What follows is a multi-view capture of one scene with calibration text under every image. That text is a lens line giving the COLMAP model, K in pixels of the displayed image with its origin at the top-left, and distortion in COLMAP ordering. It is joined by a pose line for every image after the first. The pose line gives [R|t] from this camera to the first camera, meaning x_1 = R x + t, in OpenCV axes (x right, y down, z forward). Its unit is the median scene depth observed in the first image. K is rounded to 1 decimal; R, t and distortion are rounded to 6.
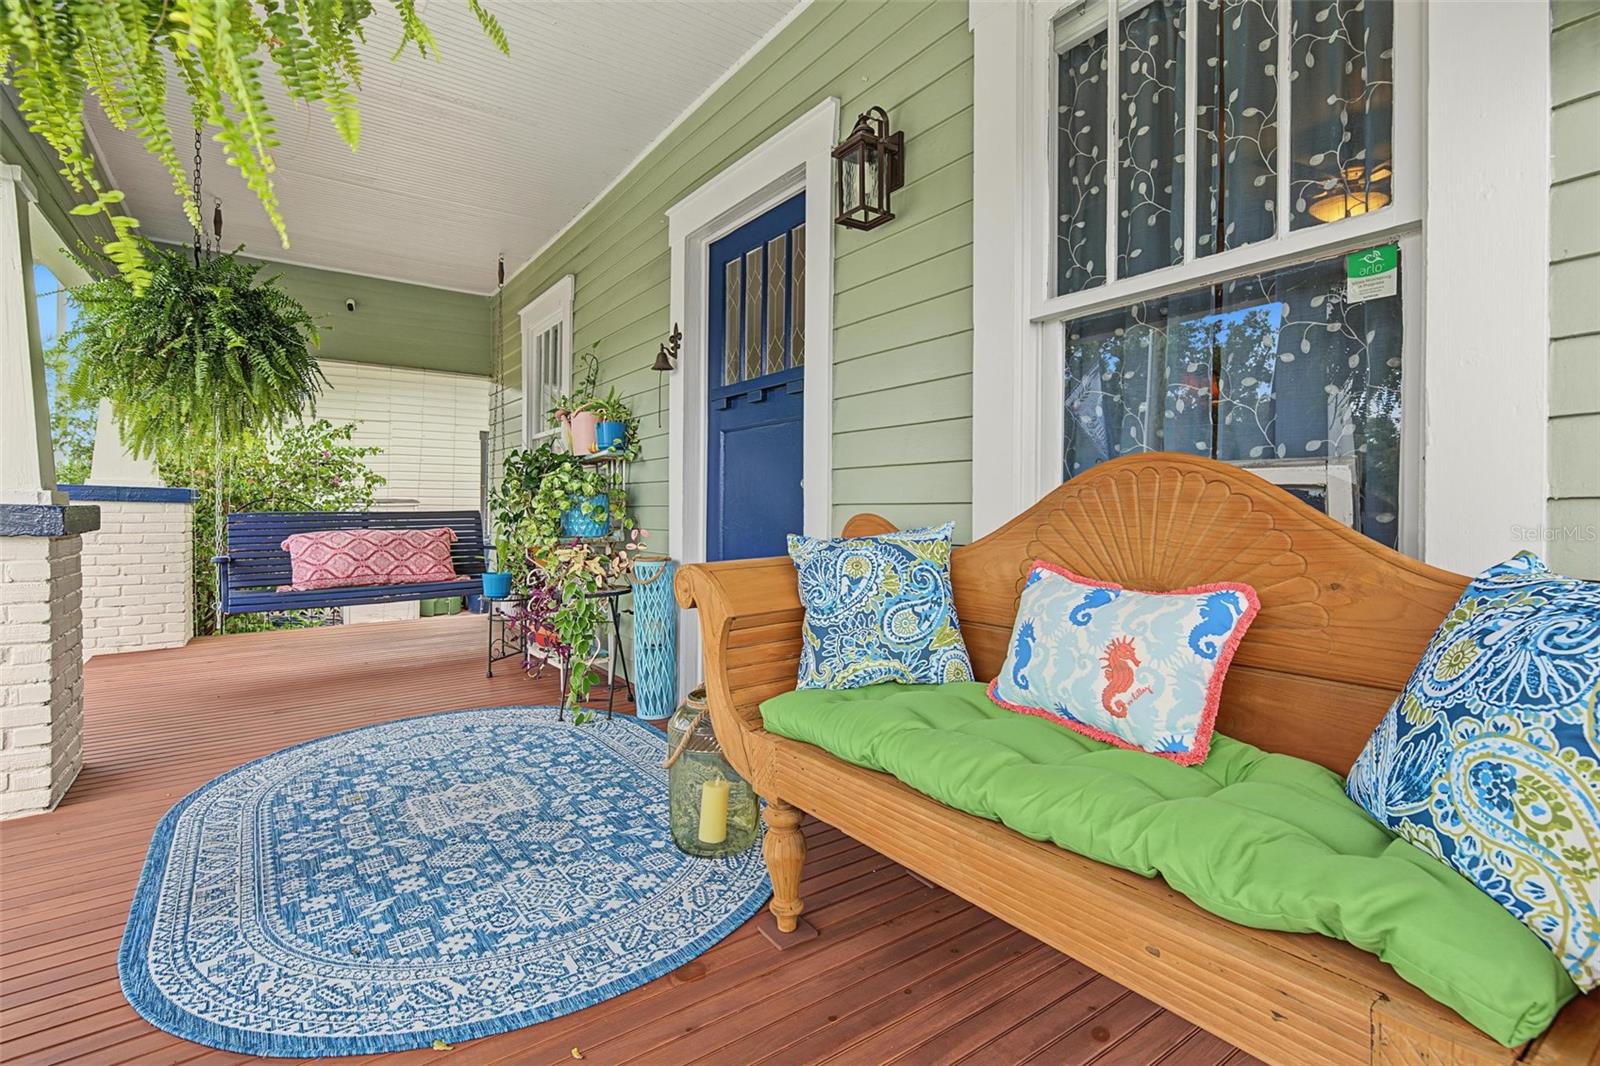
lens RADIAL K [[747.1, 0, 798.5], [0, 747.1, 518.1], [0, 0, 1]] dist [0.004318, -0.001303]
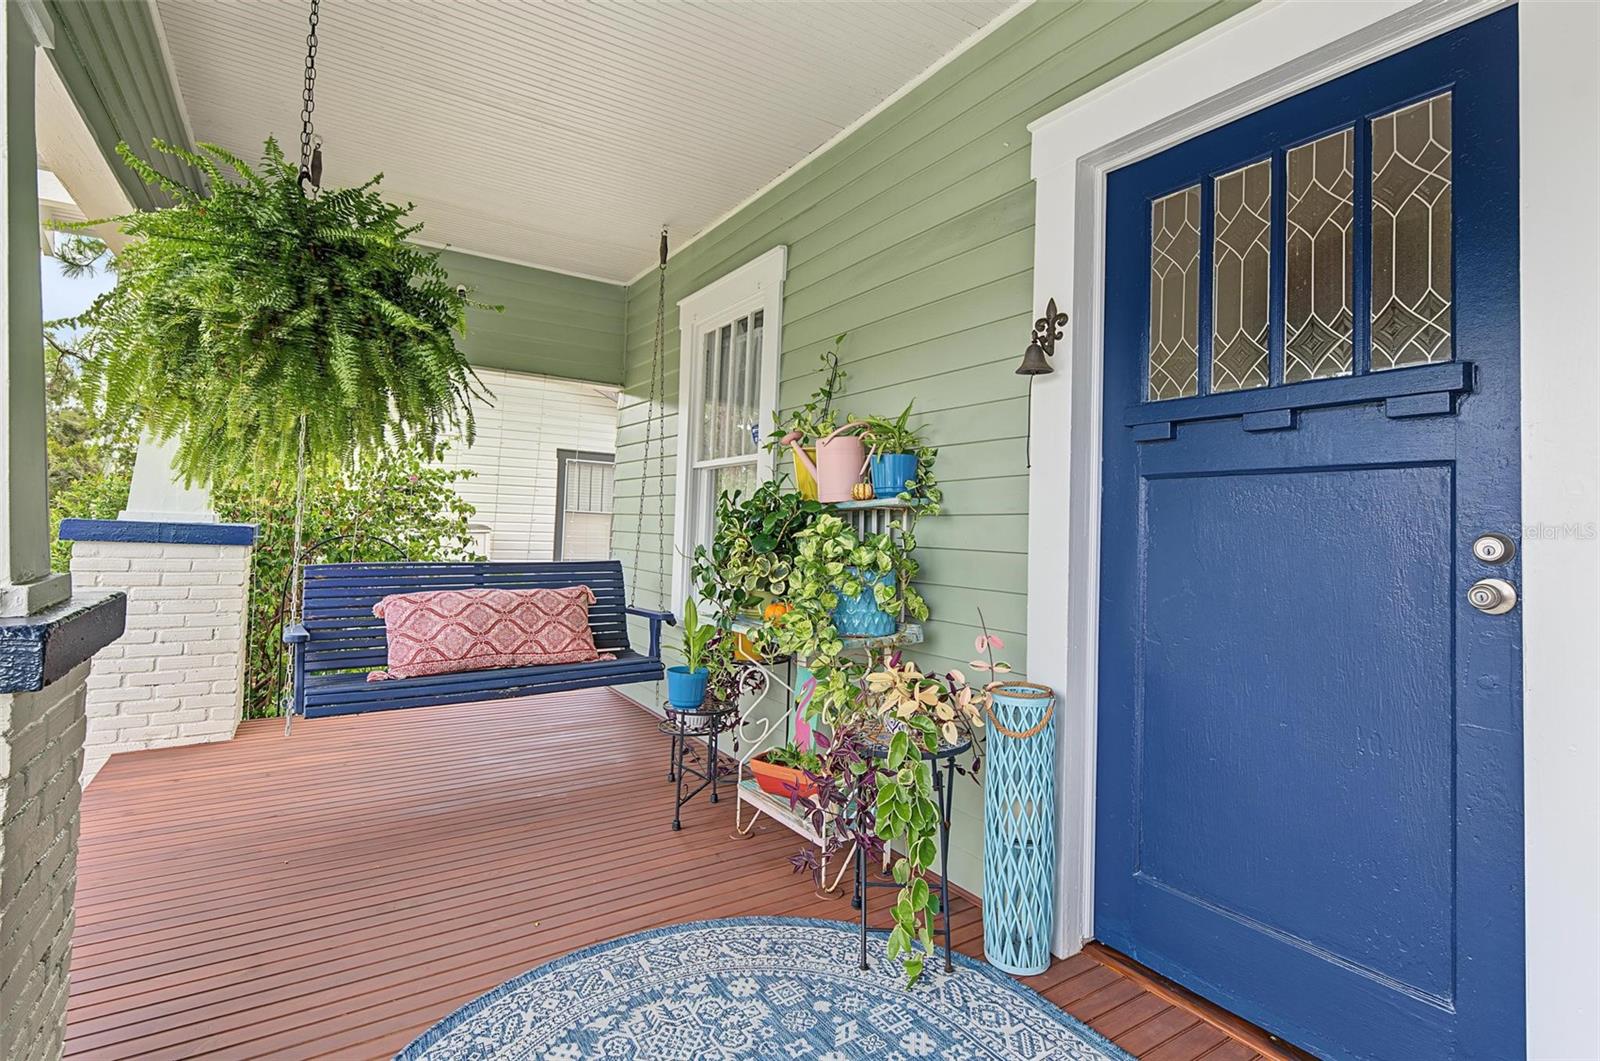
lens RADIAL K [[747.1, 0, 786.7], [0, 747.1, 500.4], [0, 0, 1]] dist [0.004318, -0.001303]
pose [[0.998843, 0.022580, -0.042455, -0.262879], [-0.024562, 0.998604, -0.046765, -0.045933], [0.041339, 0.047753, 0.998003, 0.289187]]
